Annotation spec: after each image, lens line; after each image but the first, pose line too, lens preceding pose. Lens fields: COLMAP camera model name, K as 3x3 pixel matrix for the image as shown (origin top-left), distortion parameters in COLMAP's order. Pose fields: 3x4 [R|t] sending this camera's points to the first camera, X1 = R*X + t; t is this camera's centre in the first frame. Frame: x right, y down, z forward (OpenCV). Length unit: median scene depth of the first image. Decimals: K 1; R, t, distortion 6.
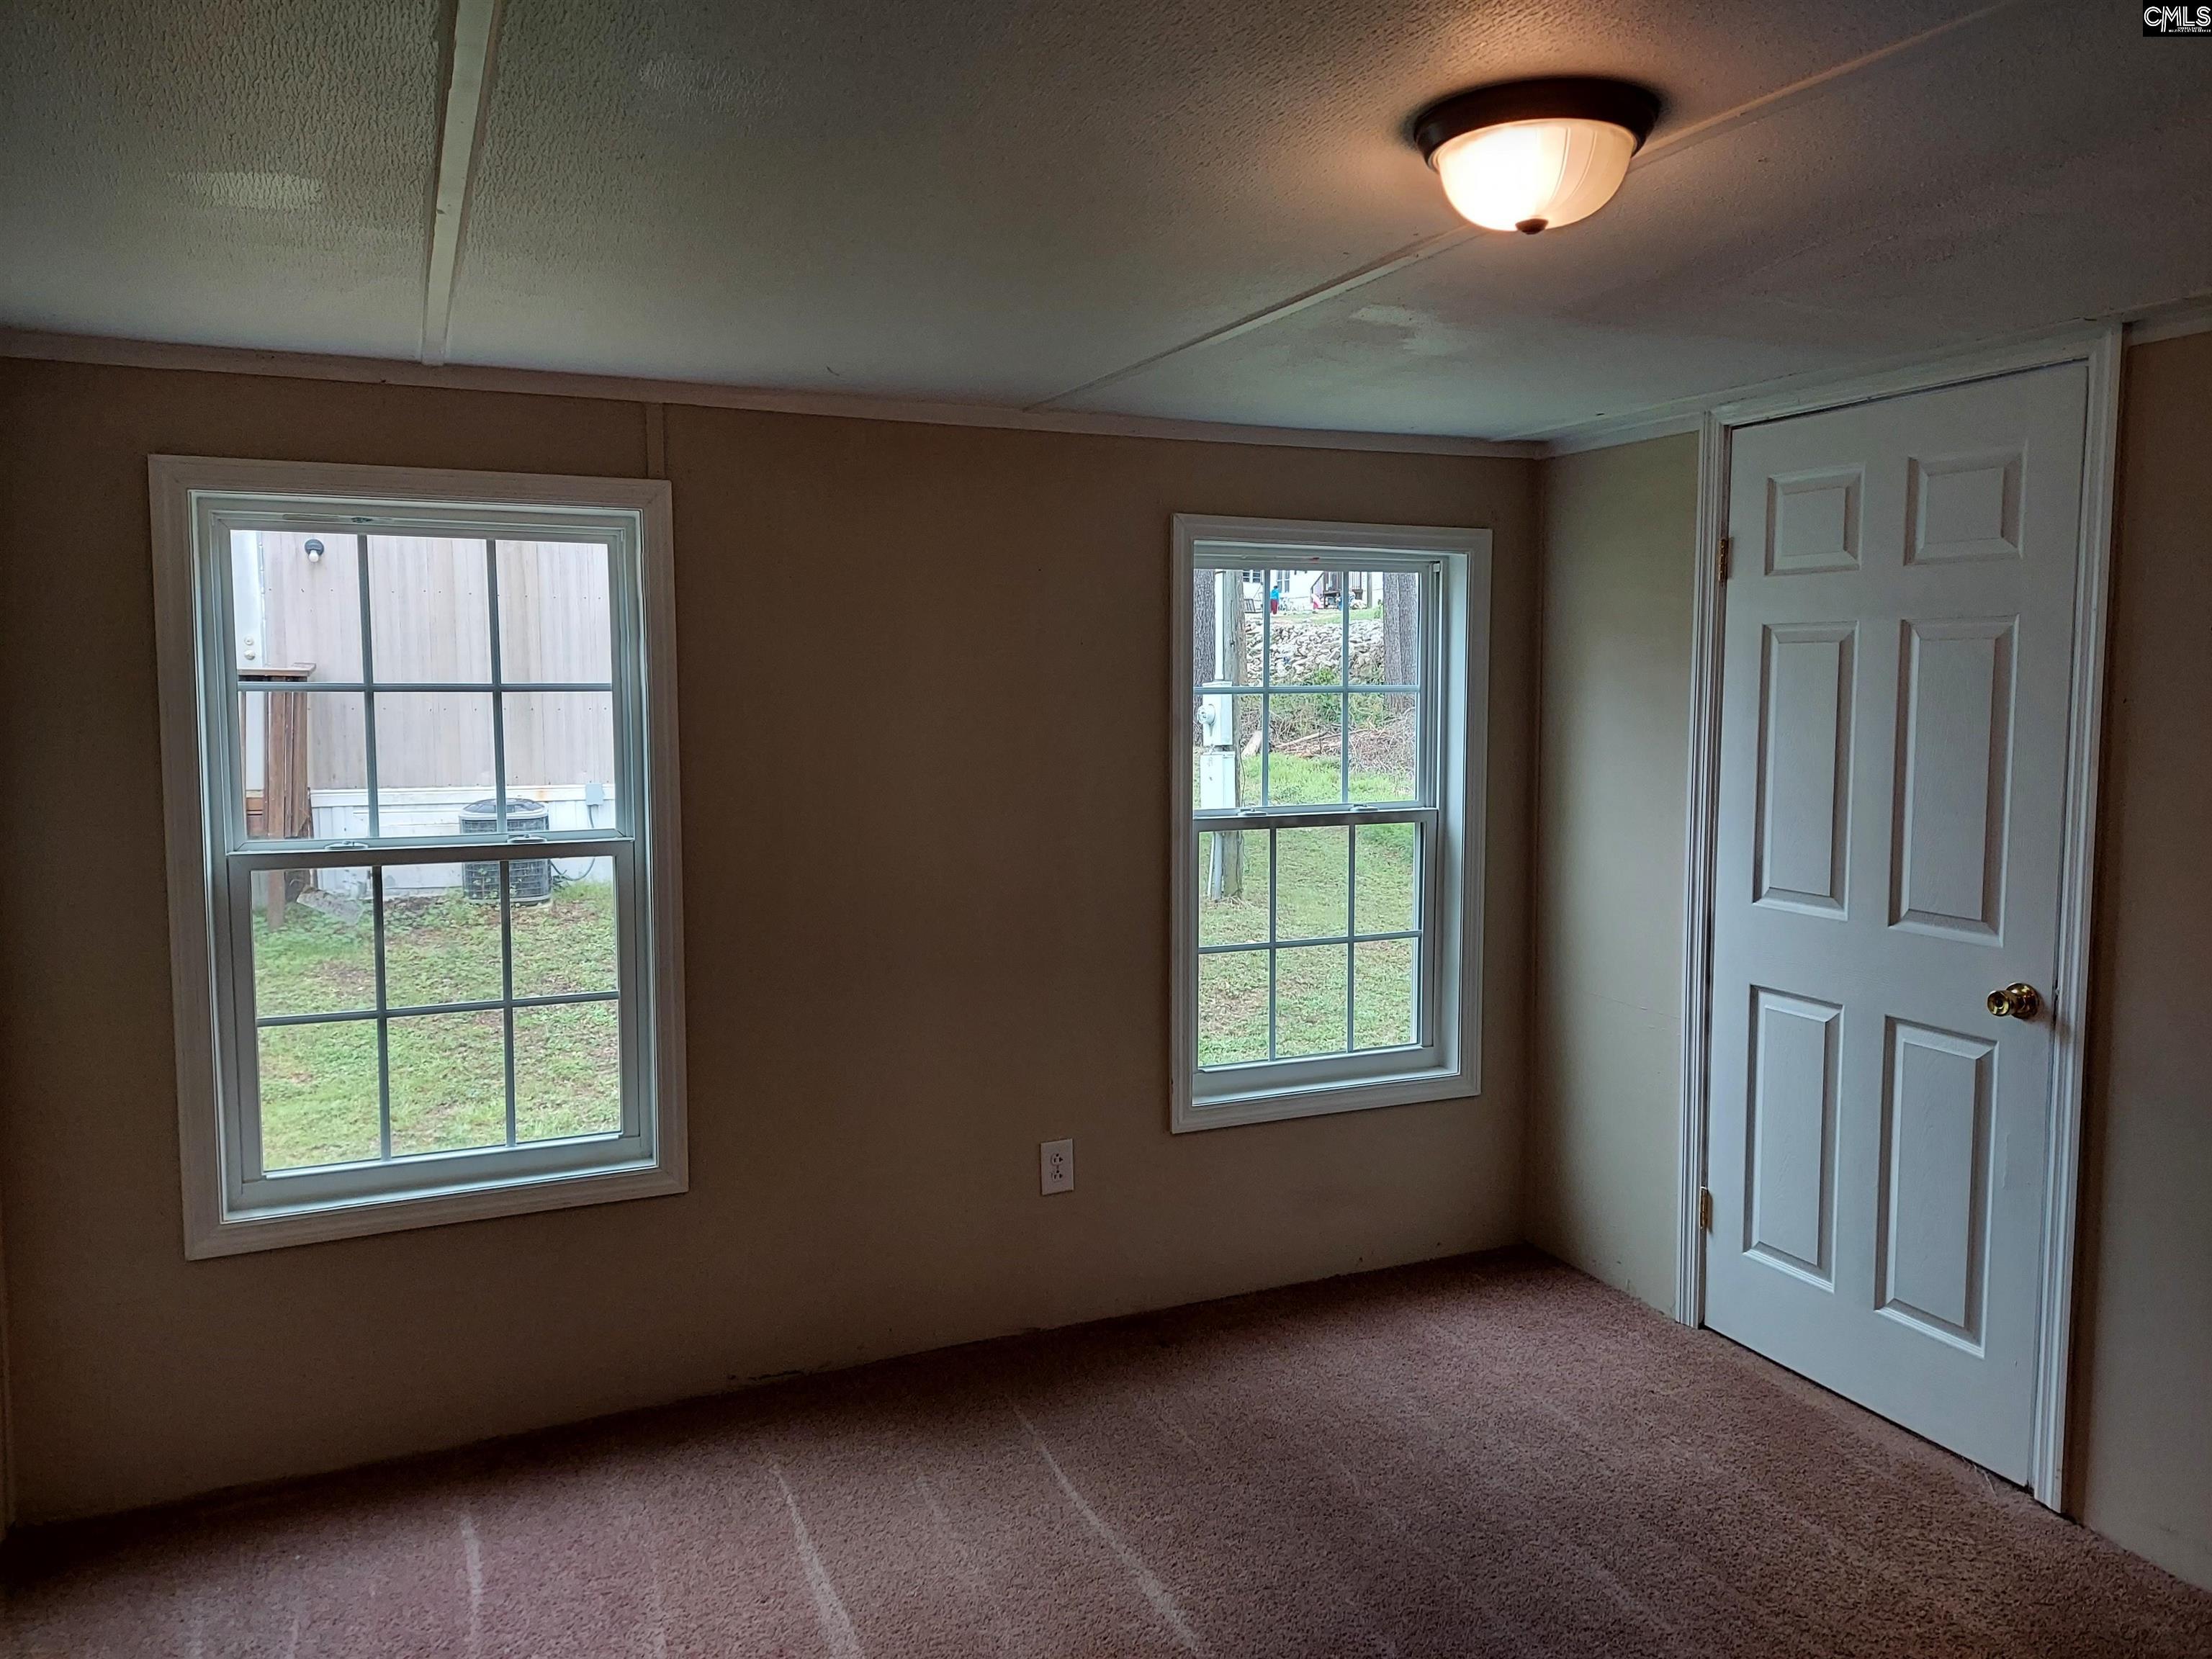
lens RADIAL K [[1606.0, 0, 1100.7], [0, 1606.0, 808.7], [0, 0, 1]] dist [0.042302, -0.023872]
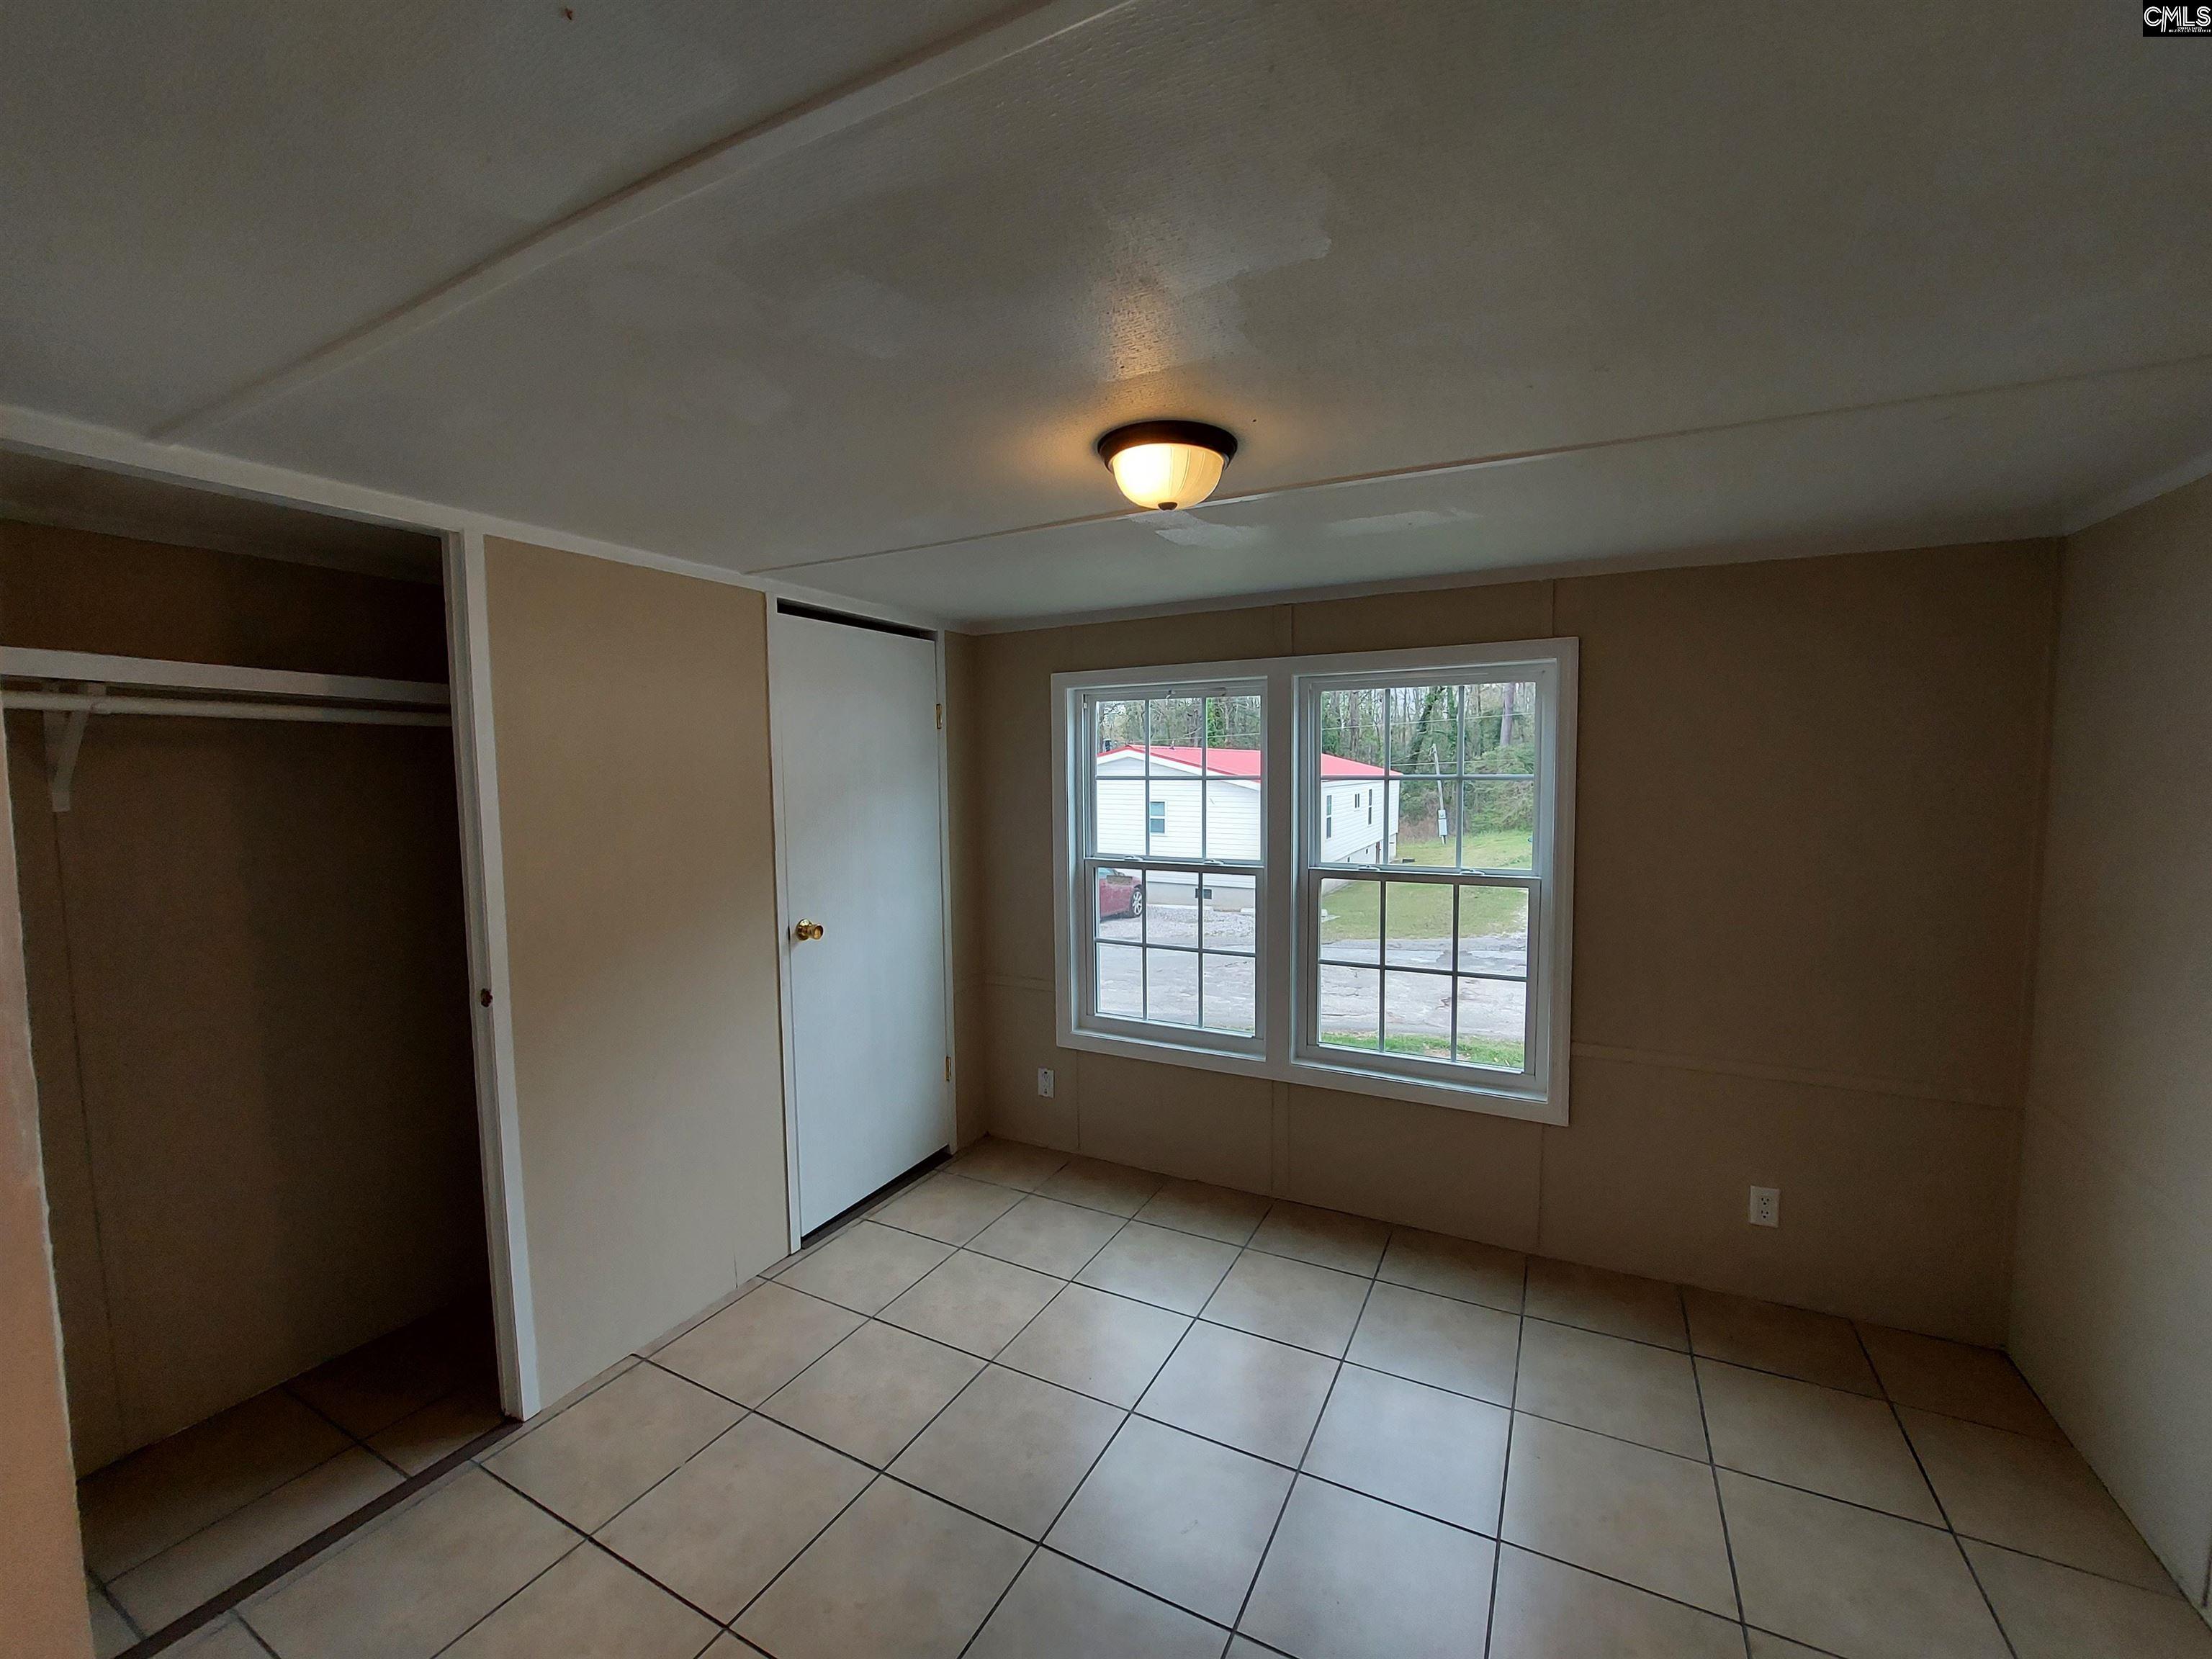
lens RADIAL K [[1026.8, 0, 1100.8], [0, 1026.8, 833.7], [0, 0, 1]] dist [-0.009099, -0.000300]
pose [[0.580246, 0.042950, -0.813308, 0.886513], [-0.059320, 0.998185, 0.010393, -0.029387], [0.812278, 0.042215, 0.581740, 0.401248]]
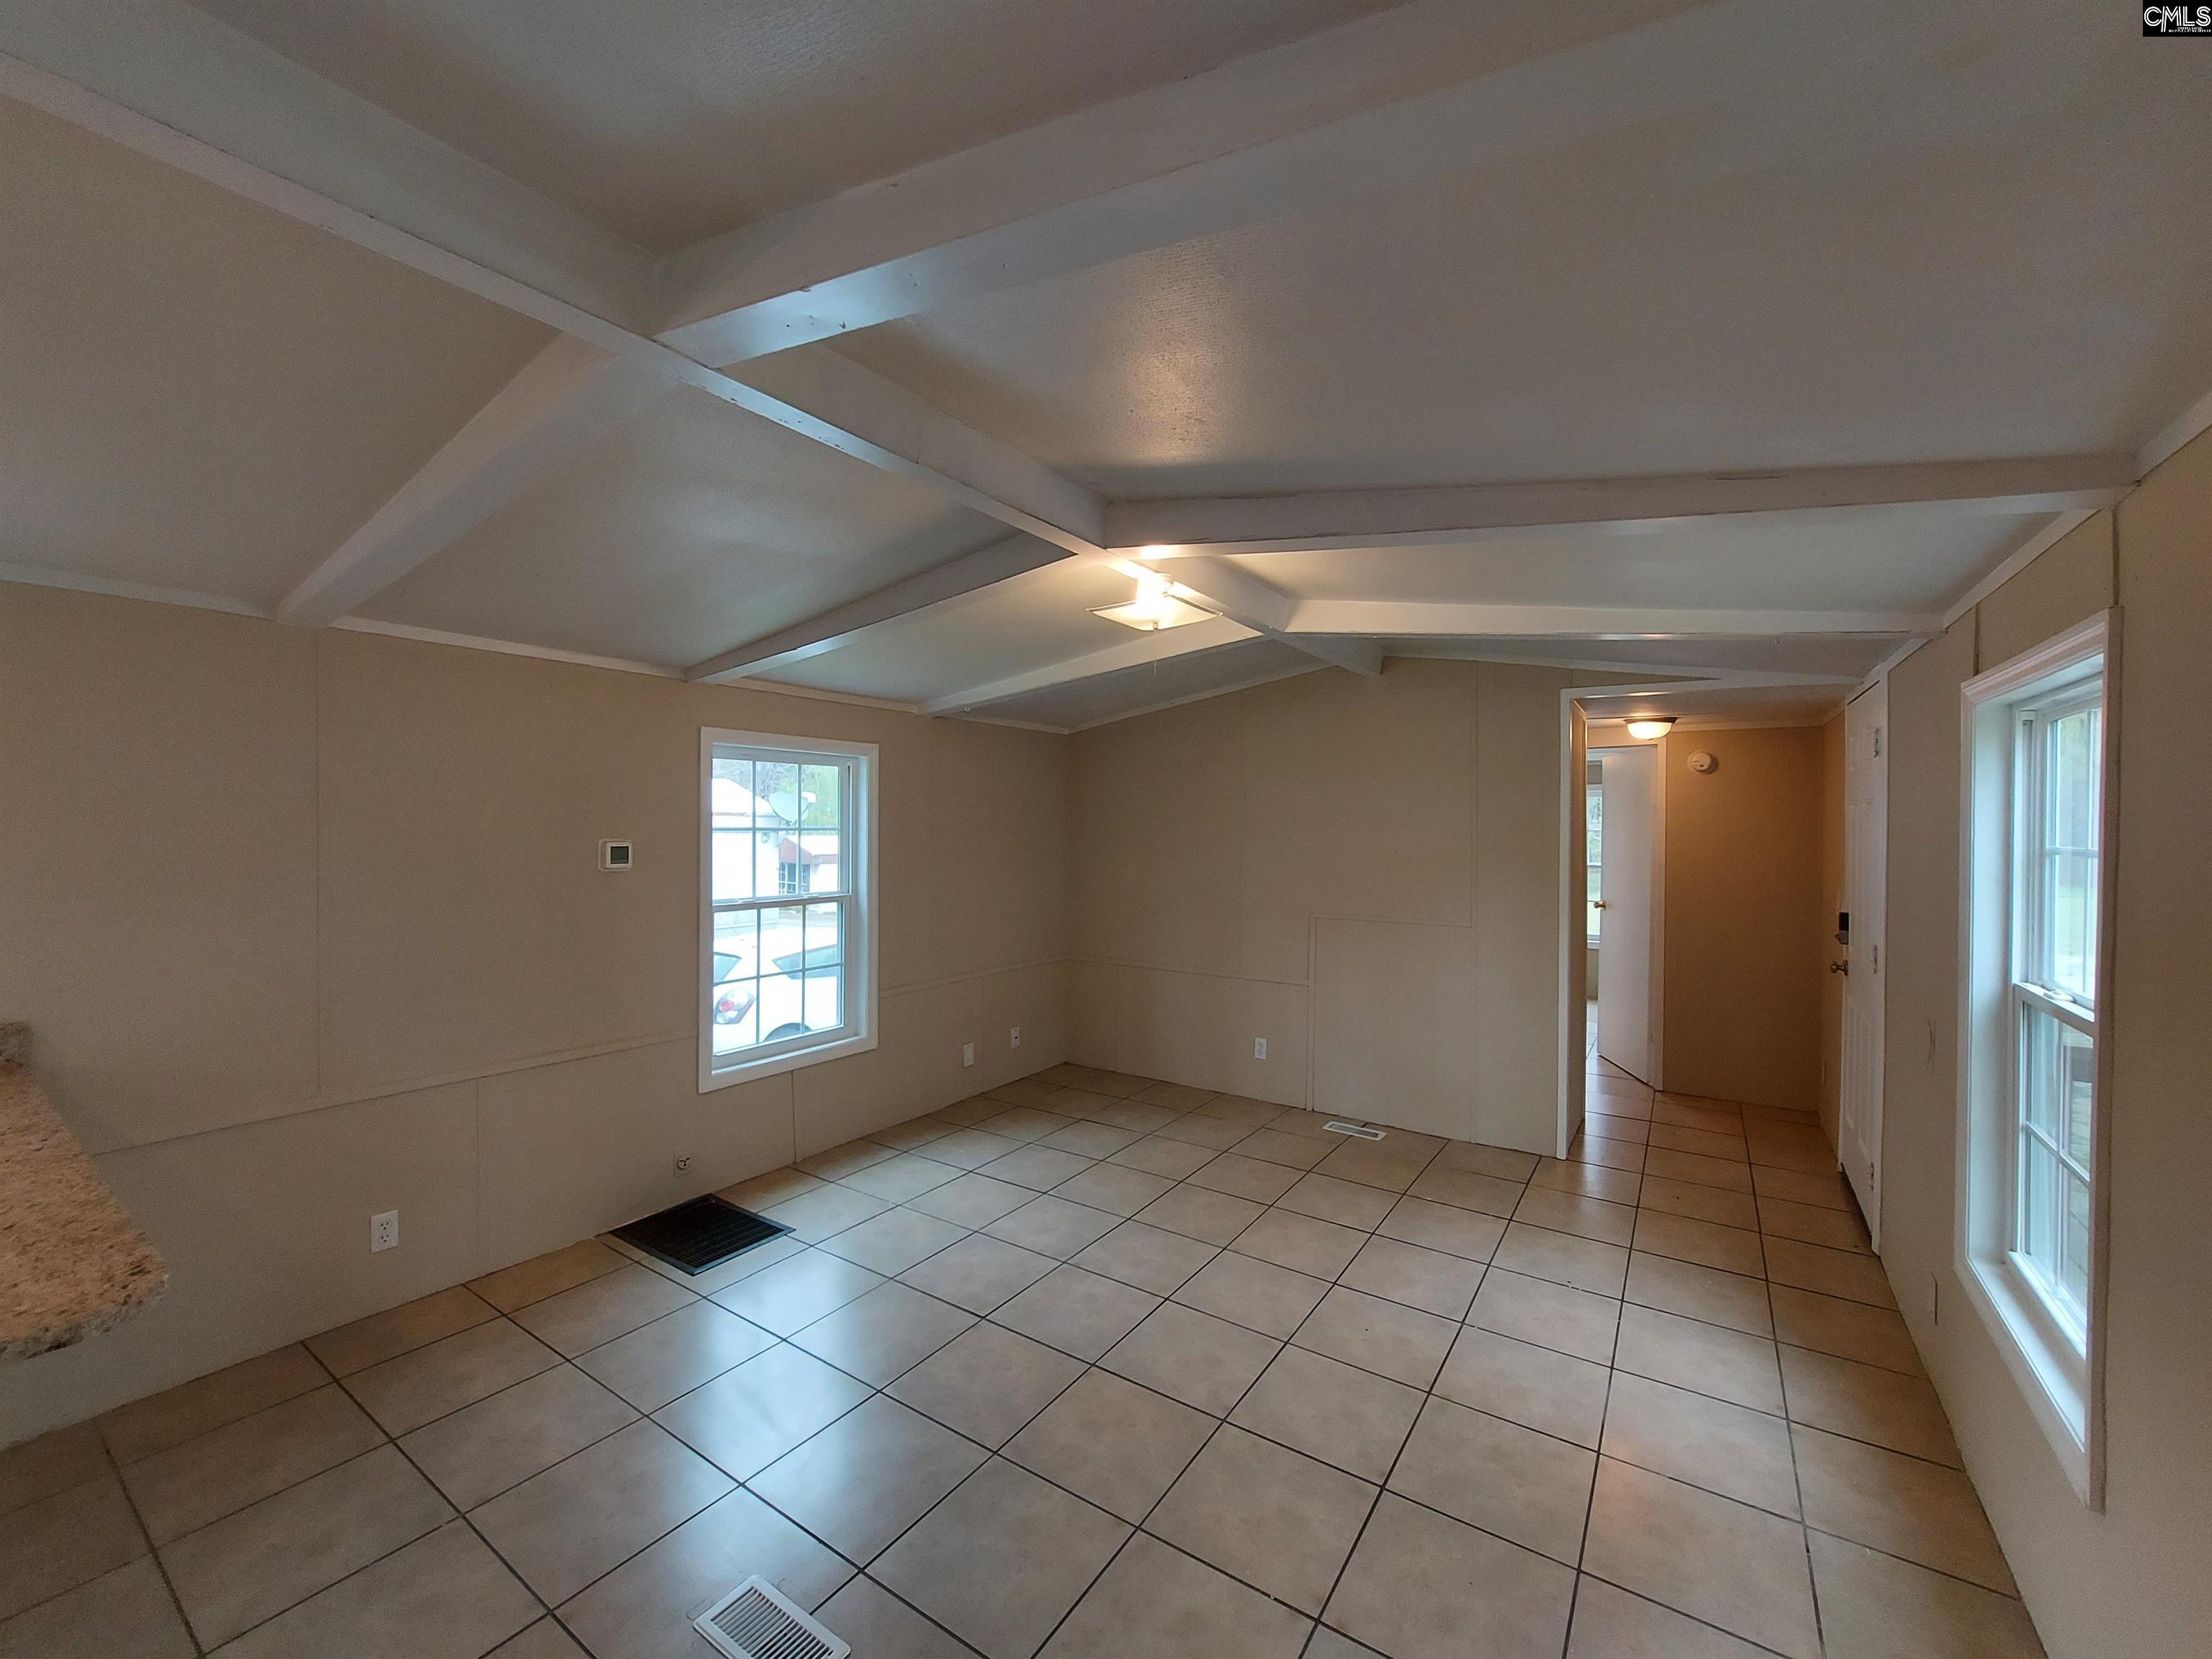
lens RADIAL K [[878.4, 0, 1132.5], [0, 878.4, 828.0], [0, 0, 1]] dist [-0.018744, -0.000199]
pose [[0.845507, -0.008542, 0.533896, -0.055778], [0.048302, 0.996996, -0.060544, 0.001921], [-0.531775, 0.076979, 0.843380, -0.025353]]
